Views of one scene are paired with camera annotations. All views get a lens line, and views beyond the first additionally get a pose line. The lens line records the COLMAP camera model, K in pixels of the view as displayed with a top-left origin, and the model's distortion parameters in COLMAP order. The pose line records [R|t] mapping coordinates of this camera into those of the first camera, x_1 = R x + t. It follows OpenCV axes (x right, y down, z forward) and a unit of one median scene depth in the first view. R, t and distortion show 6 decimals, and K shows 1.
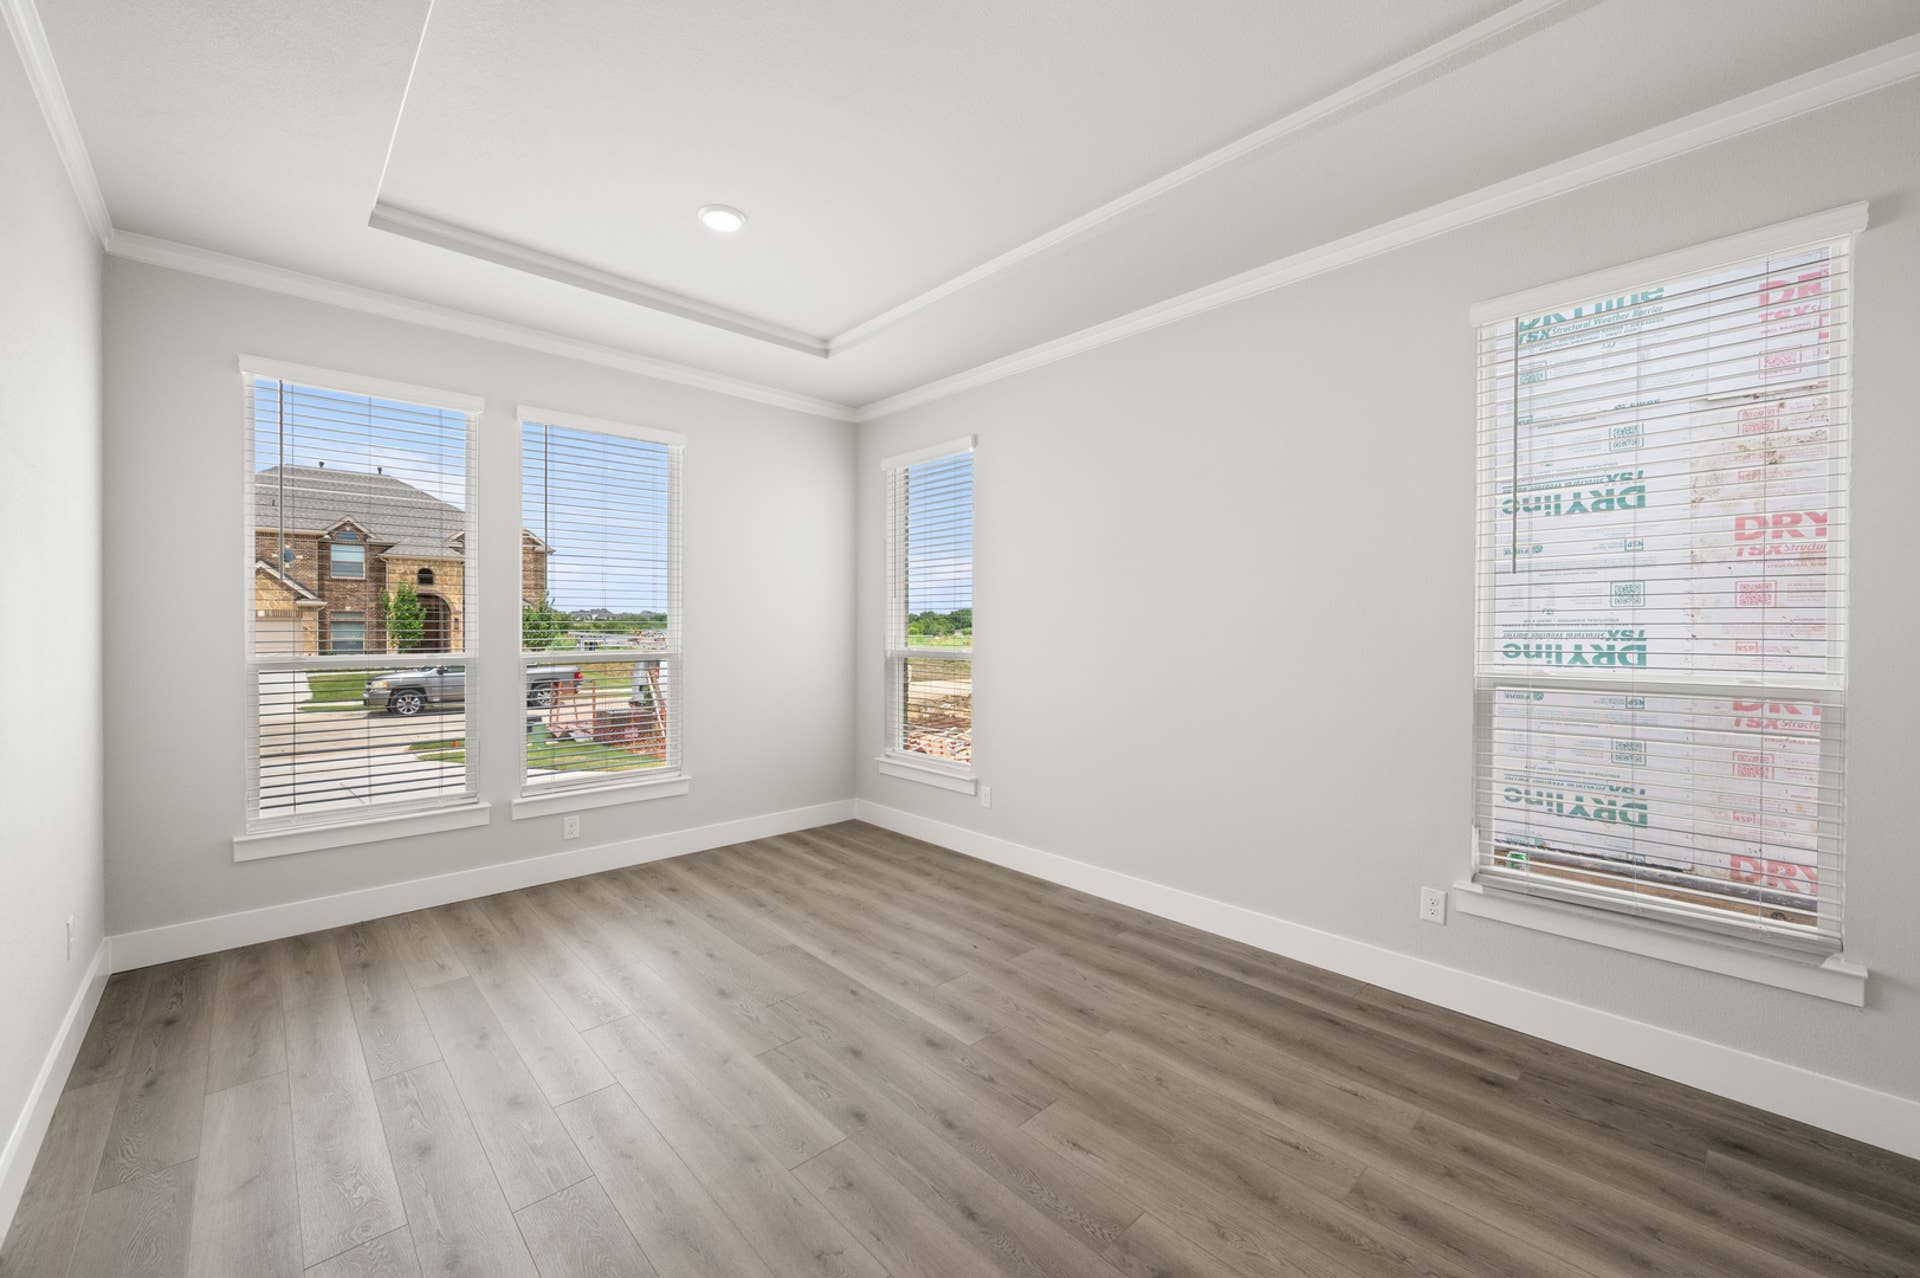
lens RADIAL K [[753.7, 0, 959.3], [0, 753.7, 634.5], [0, 0, 1]] dist [-0.001336, -0.000018]
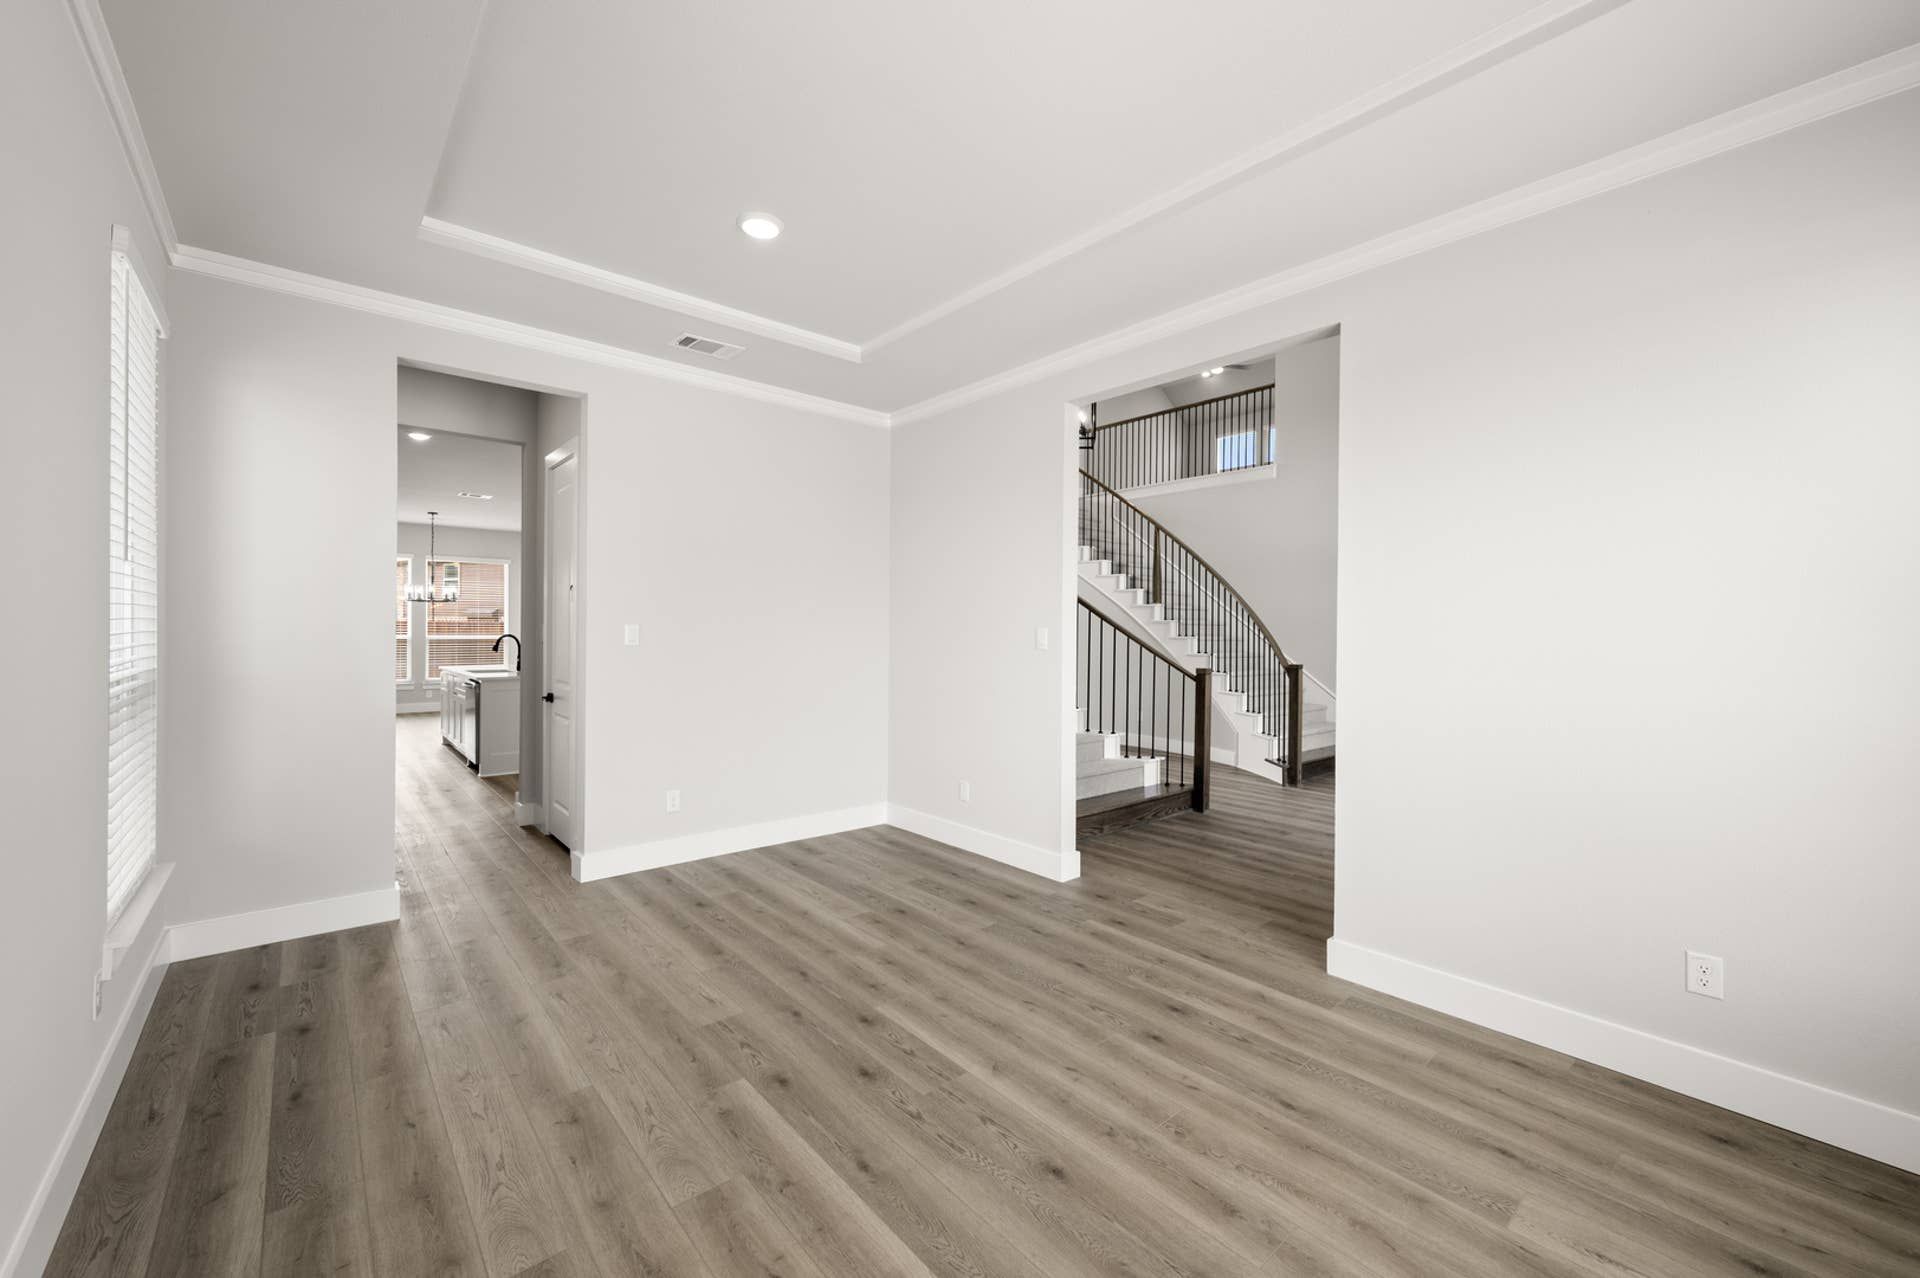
lens RADIAL K [[753.7, 0, 959.3], [0, 753.7, 634.5], [0, 0, 1]] dist [-0.001336, -0.000018]
pose [[-0.999206, -0.012566, 0.037799, -0.267500], [-0.012316, 0.999901, 0.006838, -0.013383], [-0.037881, 0.006367, -0.999262, 1.821045]]
